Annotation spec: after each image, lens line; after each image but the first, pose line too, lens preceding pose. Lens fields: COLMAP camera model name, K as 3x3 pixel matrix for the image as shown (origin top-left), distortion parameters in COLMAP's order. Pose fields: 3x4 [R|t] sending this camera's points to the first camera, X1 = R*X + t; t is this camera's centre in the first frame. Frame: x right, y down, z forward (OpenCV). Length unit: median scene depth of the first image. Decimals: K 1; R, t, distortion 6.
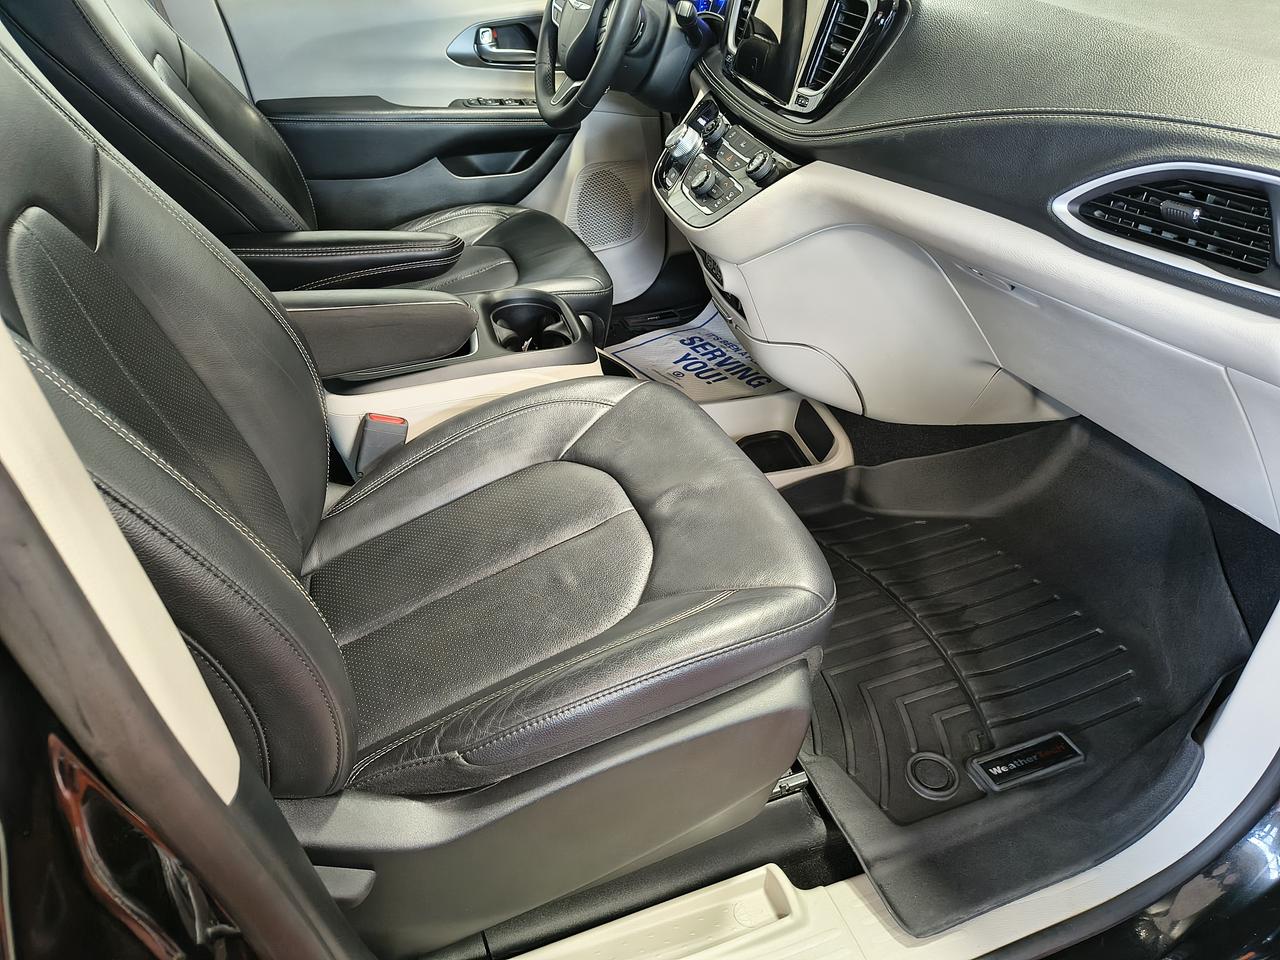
lens RADIAL K [[900.5, 0, 641.1], [0, 900.5, 484.3], [0, 0, 1]] dist [0.023319, -0.029720]
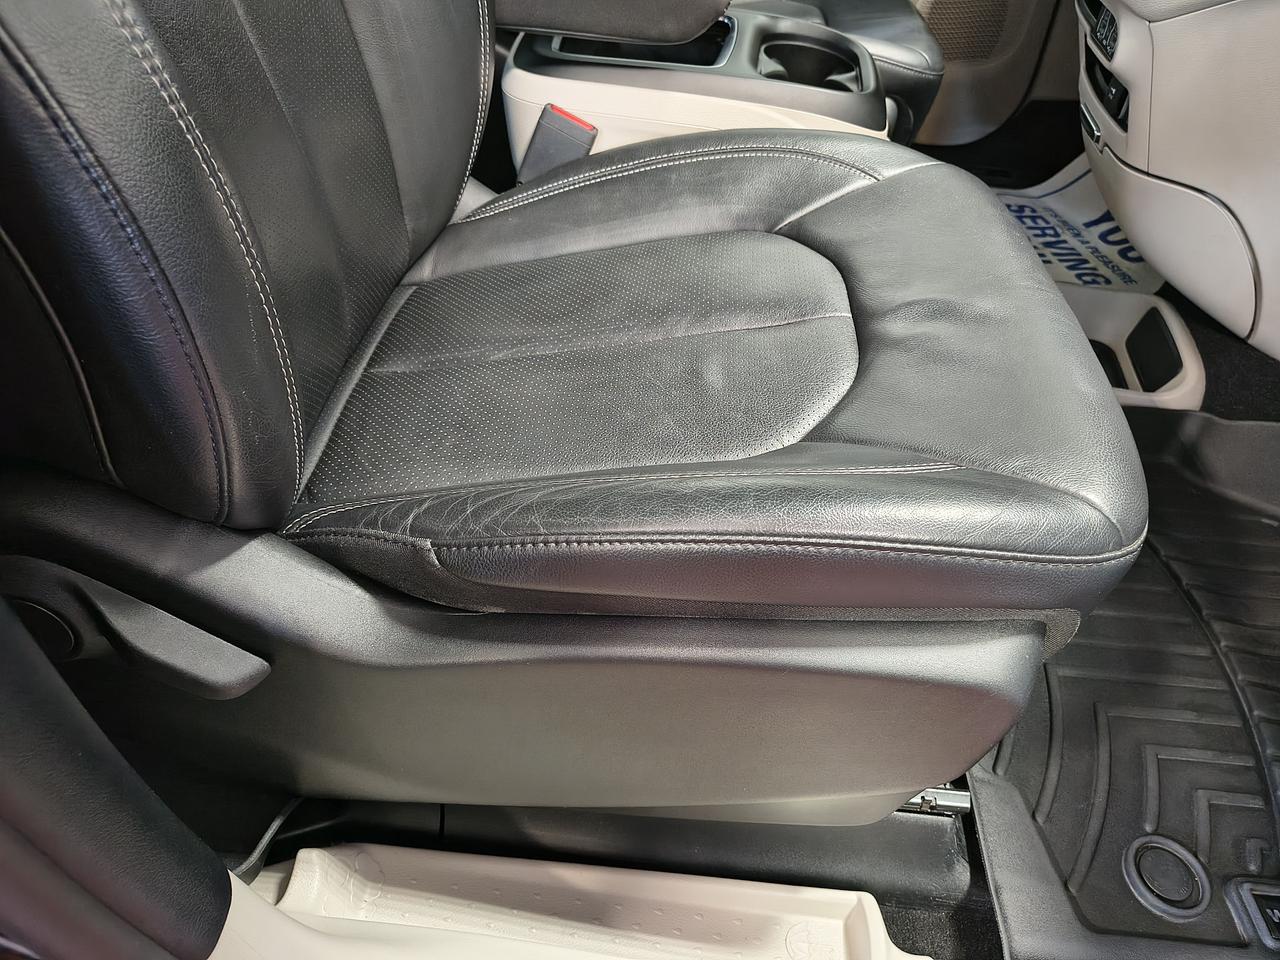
lens RADIAL K [[900.5, 0, 639.7], [0, 900.5, 472.5], [0, 0, 1]] dist [0.023319, -0.029720]
pose [[0.909792, 0.336434, -0.243085, 0.044309], [-0.310577, 0.940325, 0.139034, 0.081480], [0.275355, -0.050996, 0.959989, 0.303304]]
